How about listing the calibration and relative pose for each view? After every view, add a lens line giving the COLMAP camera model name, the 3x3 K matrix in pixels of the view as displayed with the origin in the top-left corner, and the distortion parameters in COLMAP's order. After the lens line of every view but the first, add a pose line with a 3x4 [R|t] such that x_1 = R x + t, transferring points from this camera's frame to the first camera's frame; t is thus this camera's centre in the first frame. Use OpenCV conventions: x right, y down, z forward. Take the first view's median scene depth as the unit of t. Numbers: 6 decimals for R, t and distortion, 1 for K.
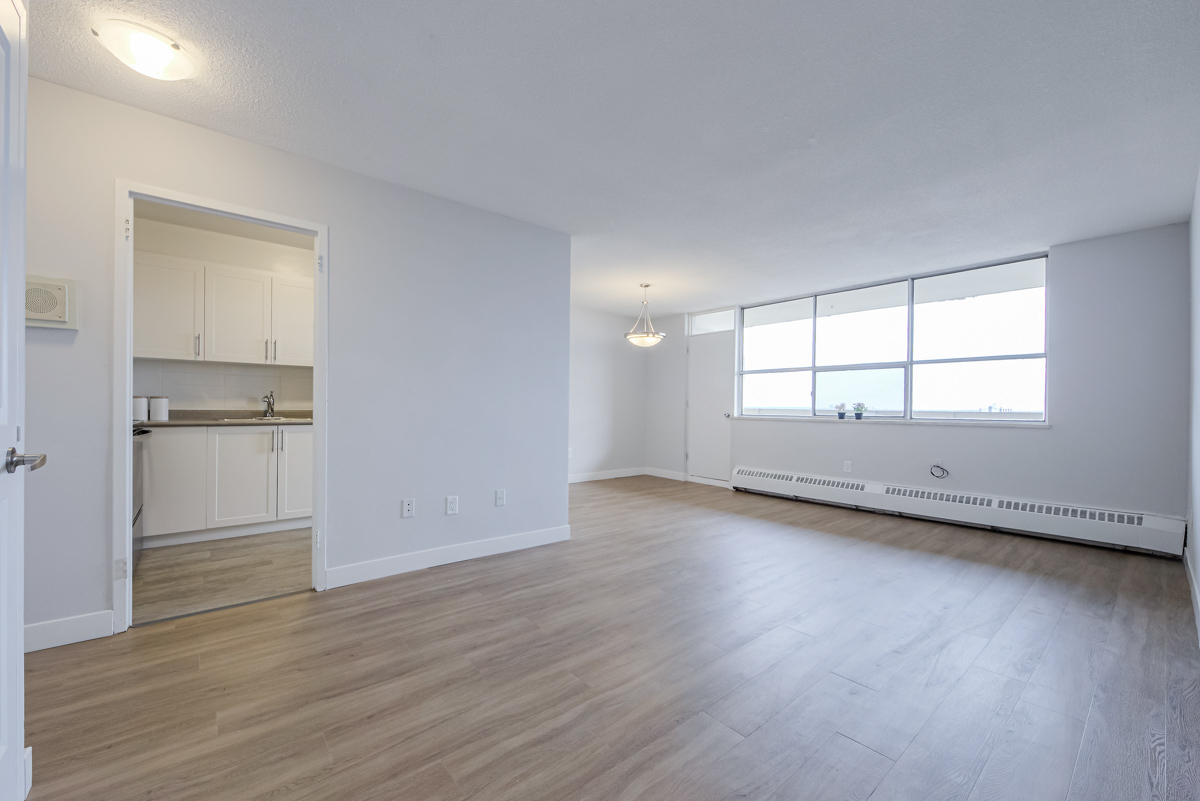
lens RADIAL K [[482.0, 0, 601.6], [0, 482.0, 405.8], [0, 0, 1]] dist [-0.000205, 0.000015]
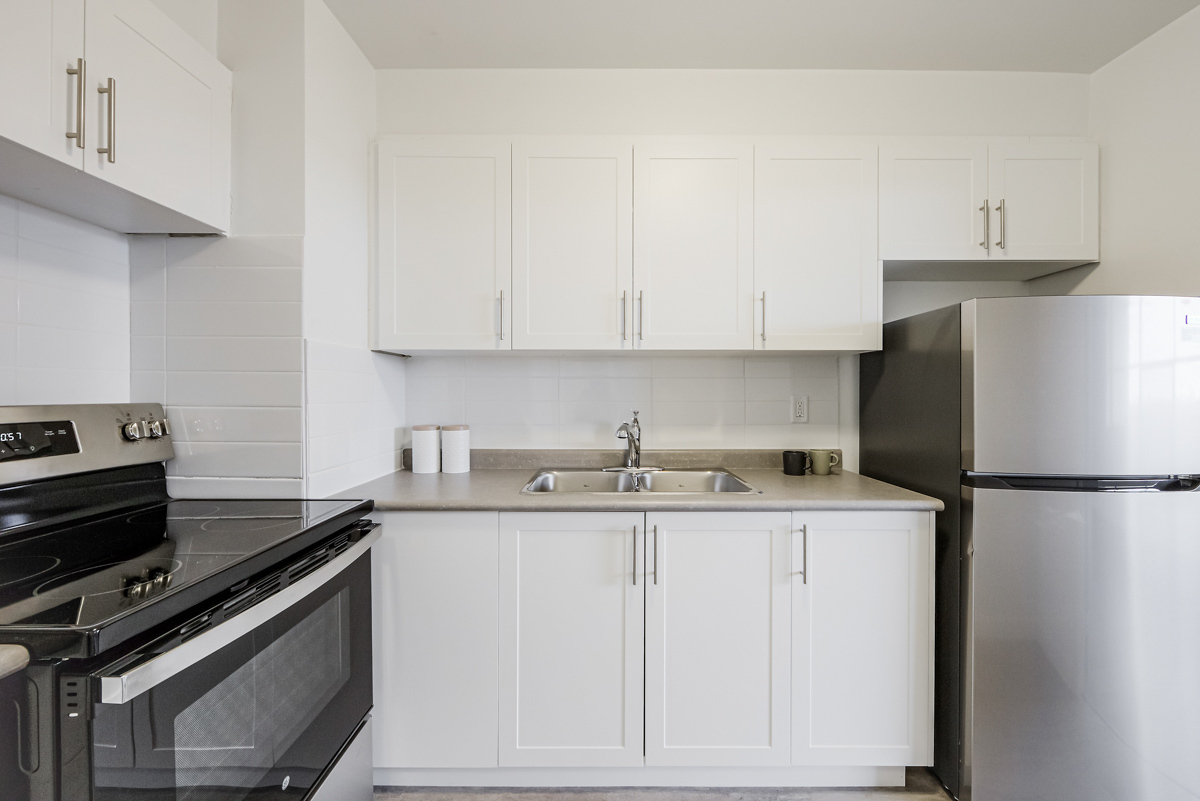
lens RADIAL K [[482.0, 0, 601.6], [0, 482.0, 405.8], [0, 0, 1]] dist [-0.000205, 0.000015]
pose [[0.762085, 0.004987, -0.647457, -0.456196], [0.010348, 0.999749, 0.019880, -0.048046], [0.647394, -0.021851, 0.761842, 0.695320]]
